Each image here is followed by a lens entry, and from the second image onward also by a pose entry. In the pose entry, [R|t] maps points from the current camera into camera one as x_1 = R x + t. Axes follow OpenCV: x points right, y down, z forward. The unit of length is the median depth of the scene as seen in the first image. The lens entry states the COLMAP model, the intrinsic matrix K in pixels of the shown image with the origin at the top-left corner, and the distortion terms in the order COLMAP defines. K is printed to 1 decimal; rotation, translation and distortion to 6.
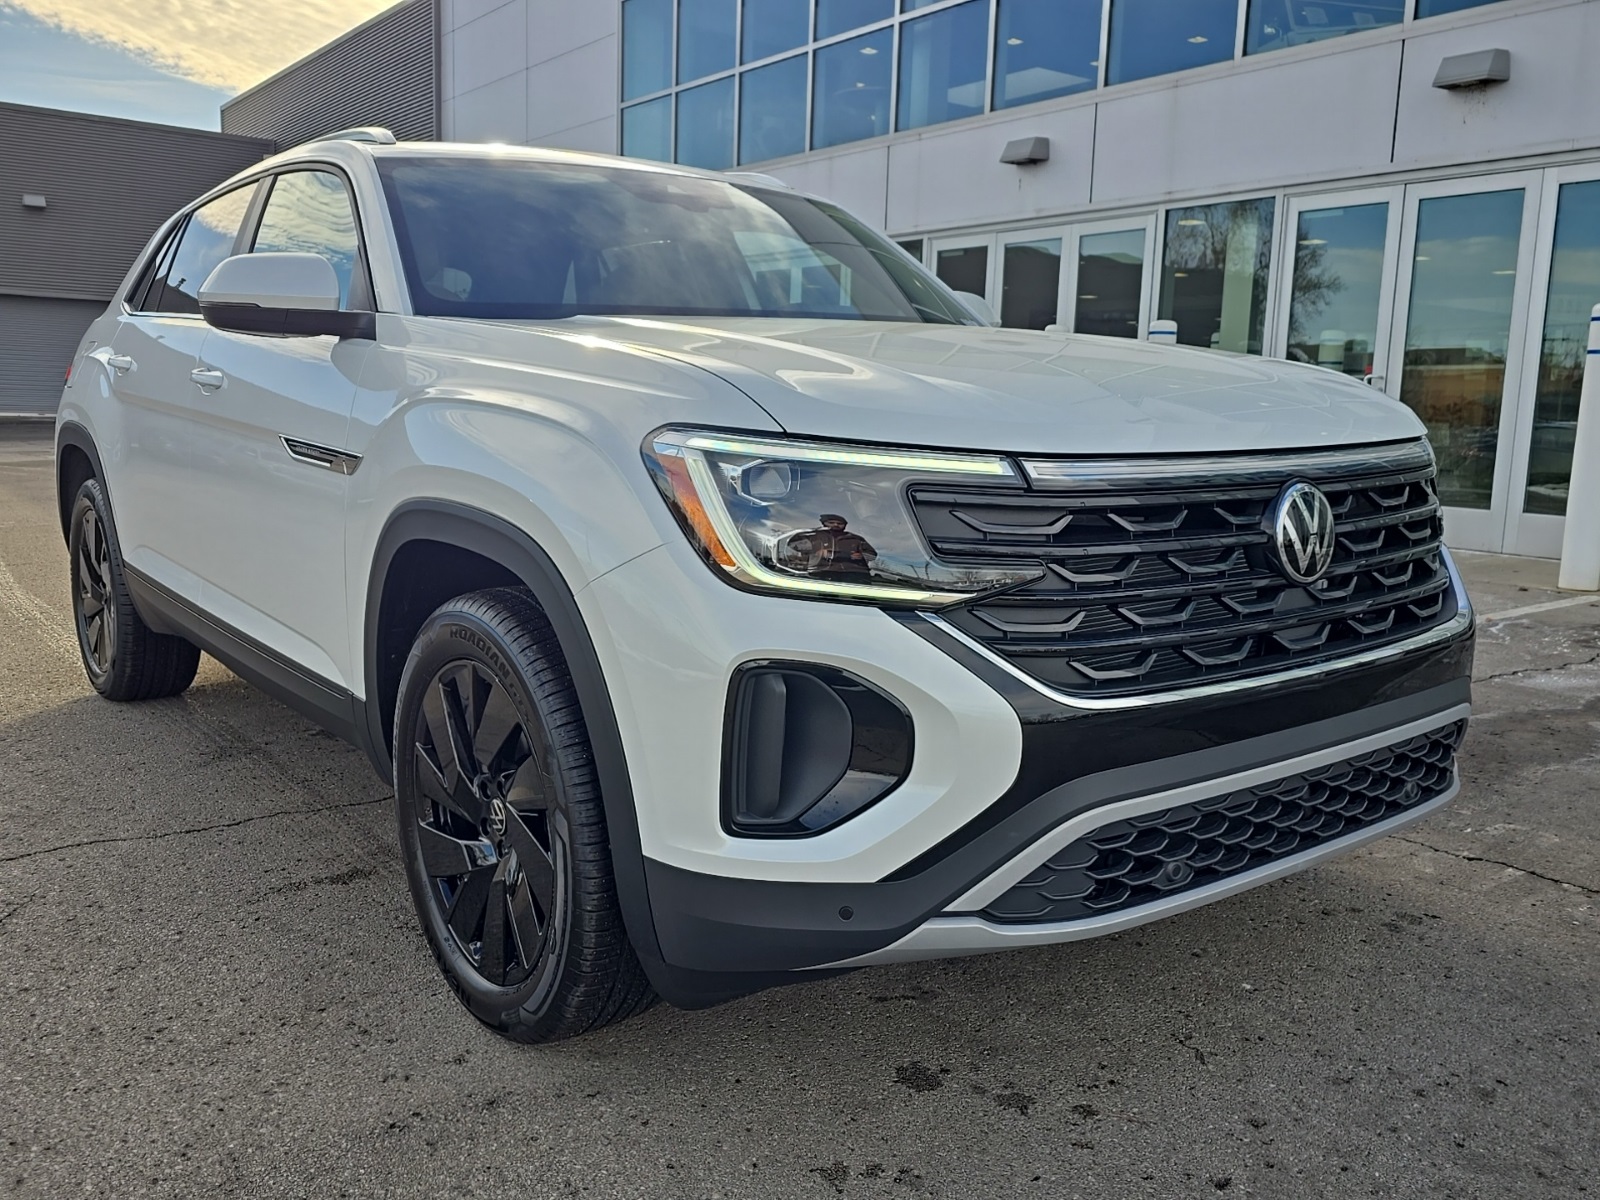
lens RADIAL K [[1359.6, 0, 800.0], [0, 1359.6, 600.0], [0, 0, 1]] dist [0.049842, -0.055534]
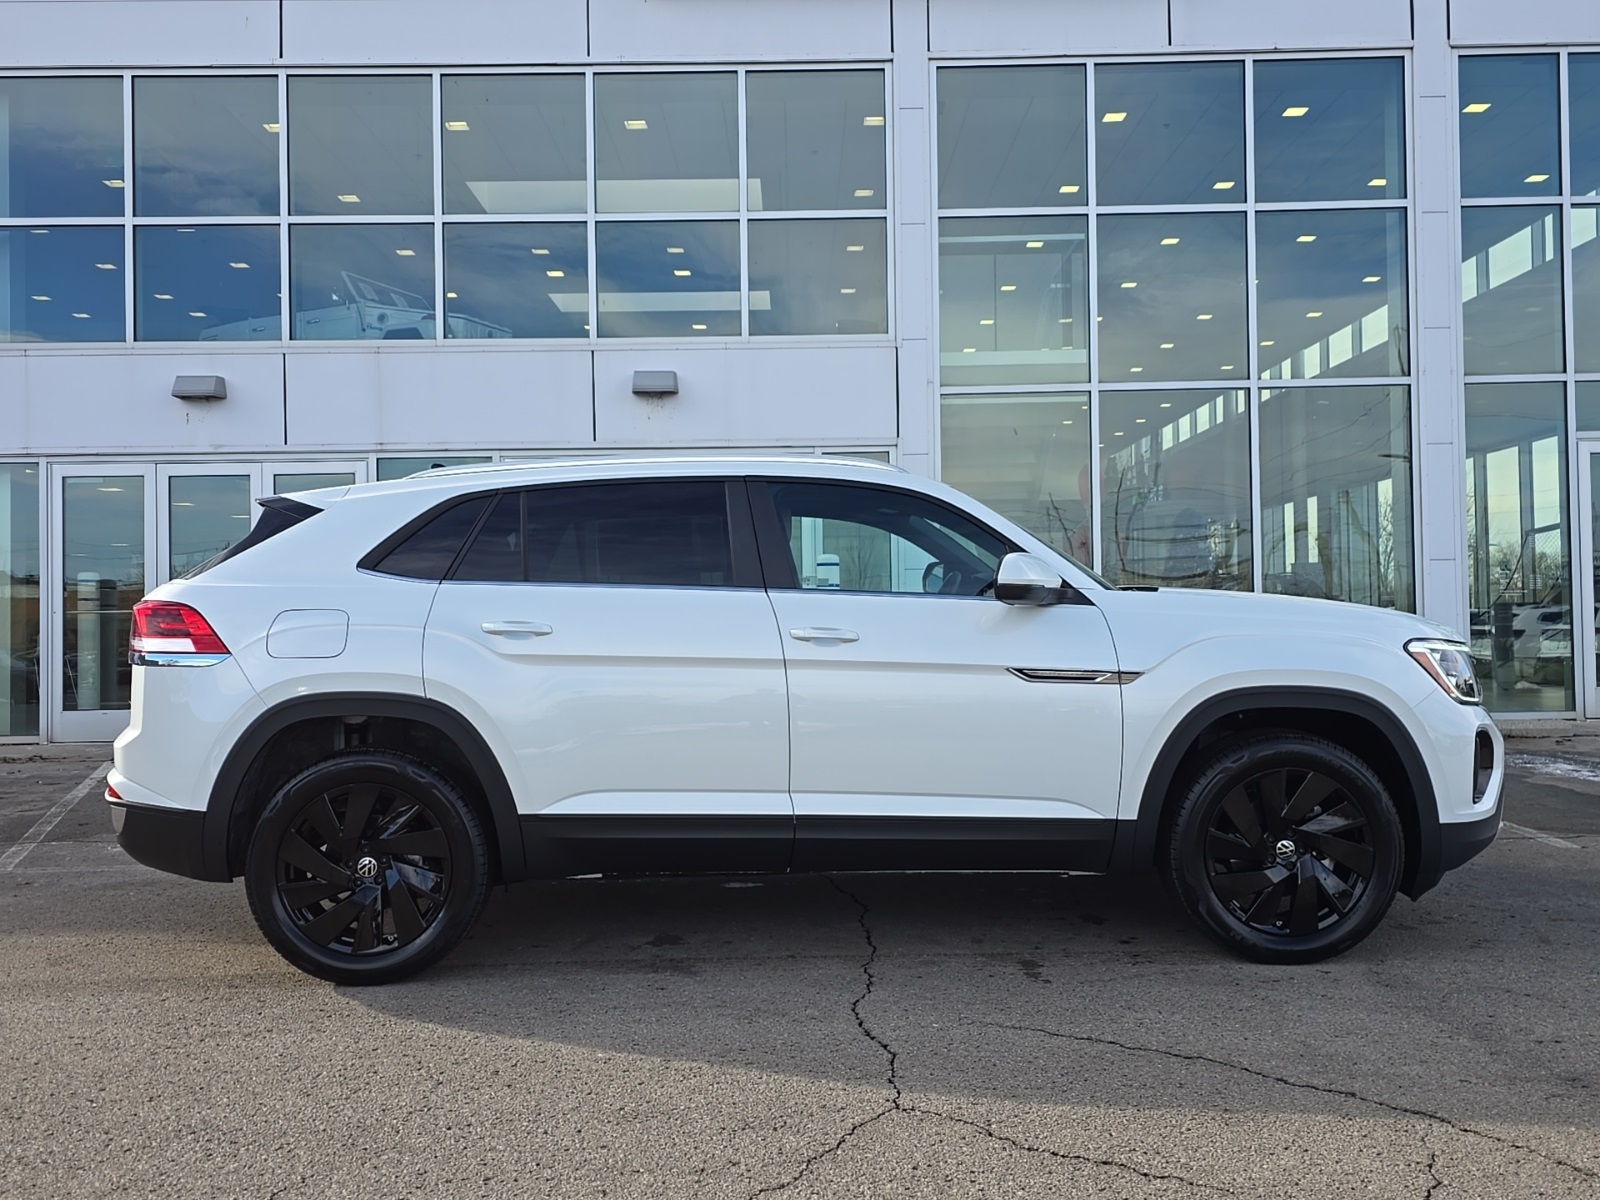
lens RADIAL K [[1422.6, 0, 825.6], [0, 1422.6, 591.1], [0, 0, 1]] dist [0.114472, -0.225604]
pose [[0.585678, -0.017794, 0.810348, -2.192720], [0.149629, 0.984950, -0.086515, -0.118854], [-0.796613, 0.171921, 0.579526, 0.275711]]
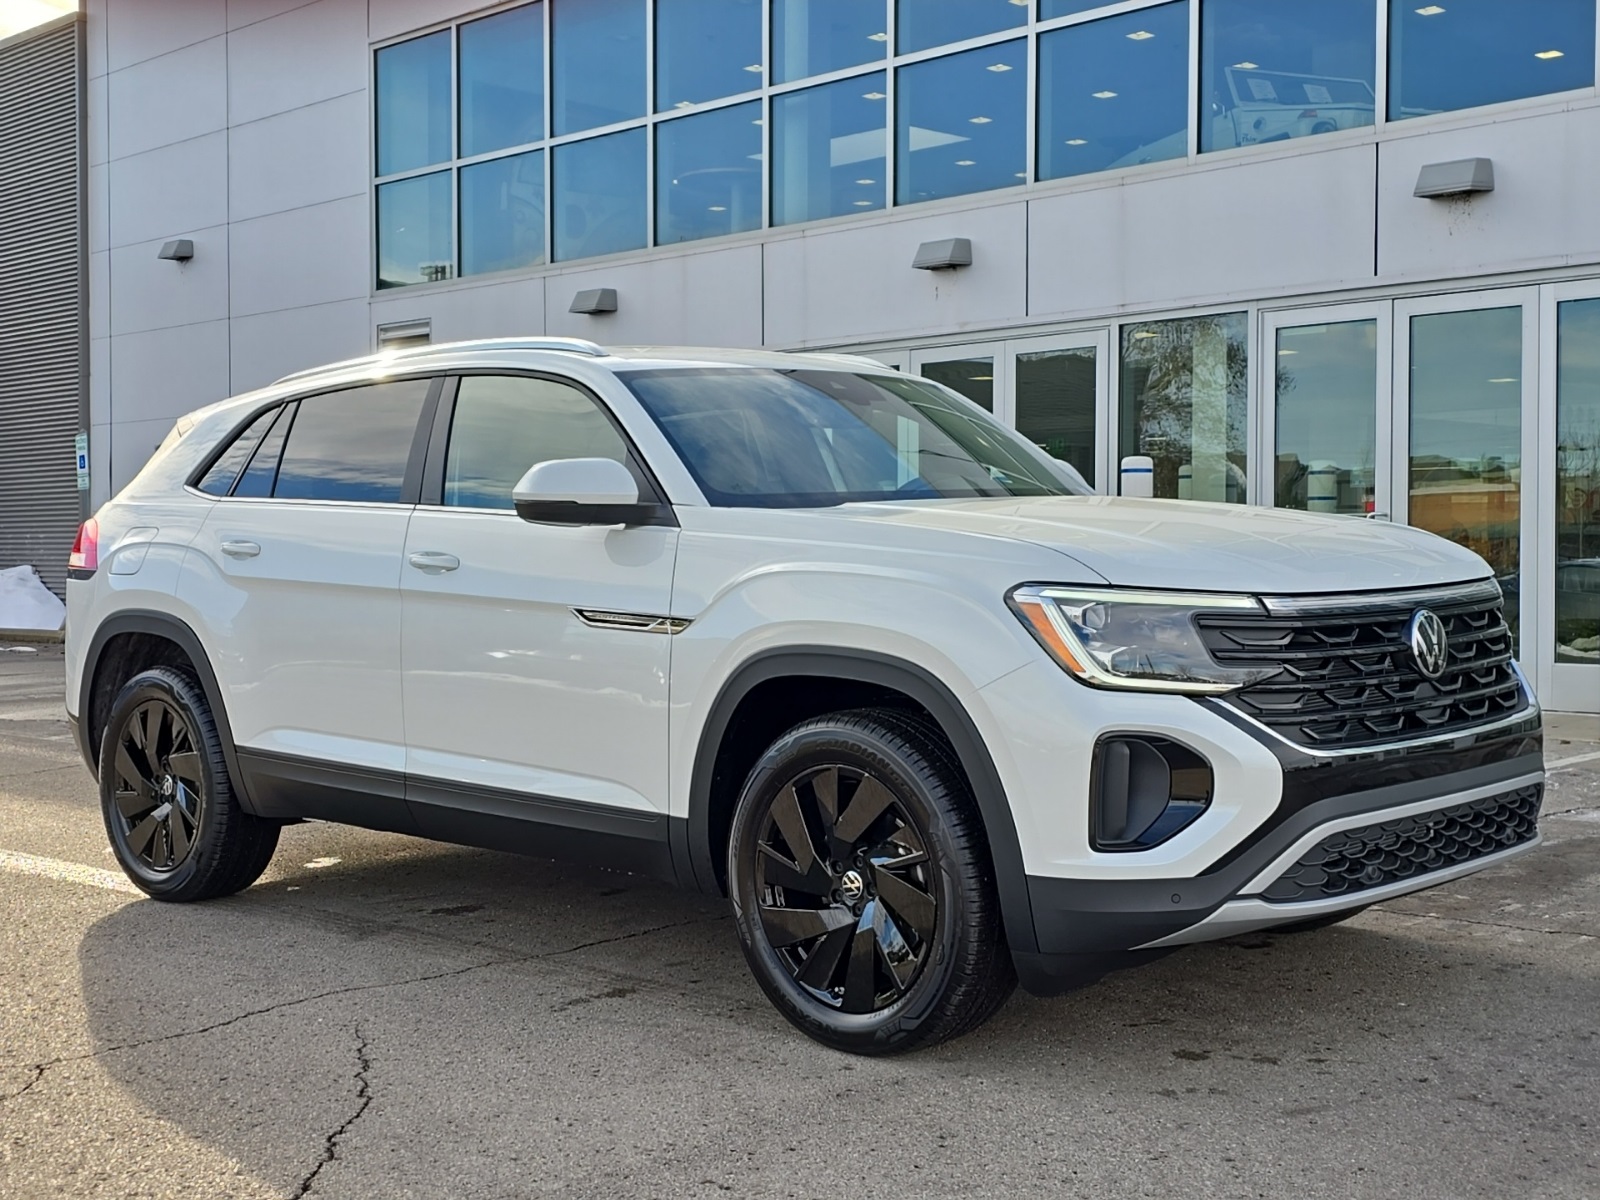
lens RADIAL K [[2060.6, 0, 801.5], [0, 2060.6, 590.1], [0, 0, 1]] dist [0.073065, -0.102259]
pose [[0.989354, -0.032844, 0.141773, -0.532123], [0.050749, 0.990910, -0.124587, 0.119684], [-0.136392, 0.130455, 0.982028, -0.954943]]
